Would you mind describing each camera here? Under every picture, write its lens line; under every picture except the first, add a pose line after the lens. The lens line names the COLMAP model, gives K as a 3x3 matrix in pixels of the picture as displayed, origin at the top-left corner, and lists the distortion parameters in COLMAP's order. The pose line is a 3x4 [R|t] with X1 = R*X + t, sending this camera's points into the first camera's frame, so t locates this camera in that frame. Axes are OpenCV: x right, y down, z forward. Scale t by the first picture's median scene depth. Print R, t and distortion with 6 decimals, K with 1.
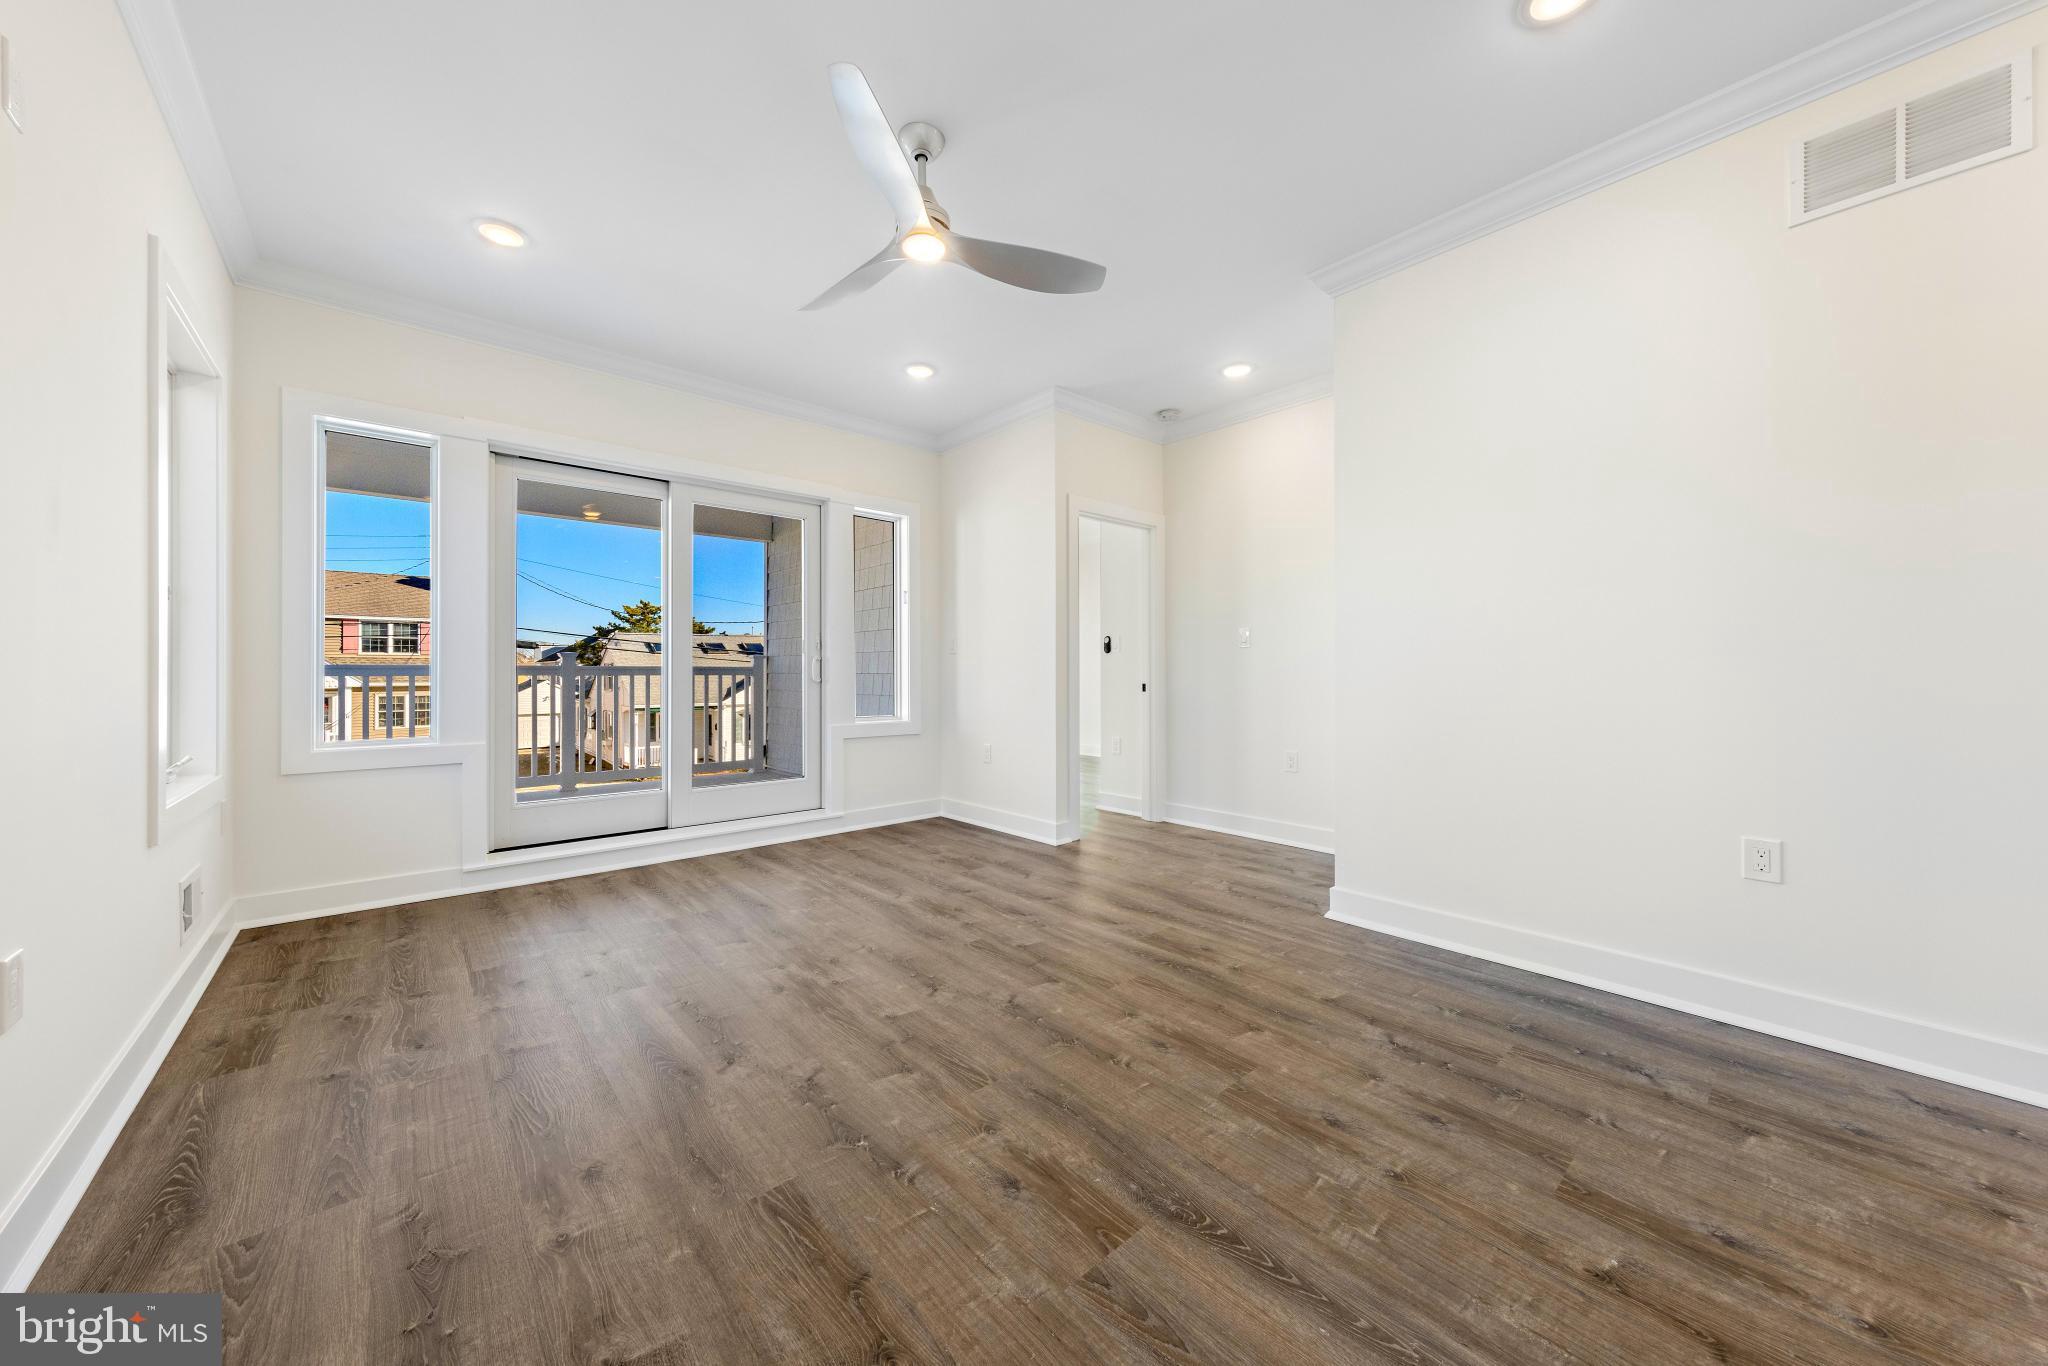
lens RADIAL K [[712.7, 0, 1027.1], [0, 712.7, 672.7], [0, 0, 1]] dist [0.006420, -0.000107]
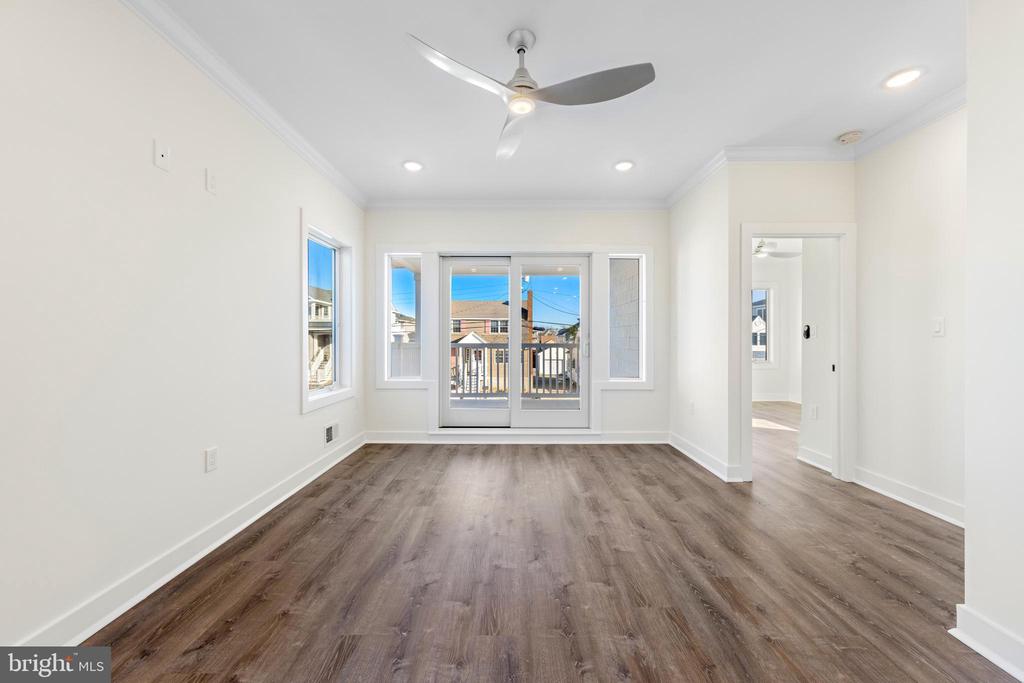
lens RADIAL K [[392.5, 0, 512.8], [0, 392.5, 342.5], [0, 0, 1]] dist [0.003978, 0.000336]
pose [[0.752114, 0.005799, -0.659007, 0.321191], [-0.001890, 0.999976, 0.006643, -0.042595], [0.659030, -0.003751, 0.752107, 0.225166]]
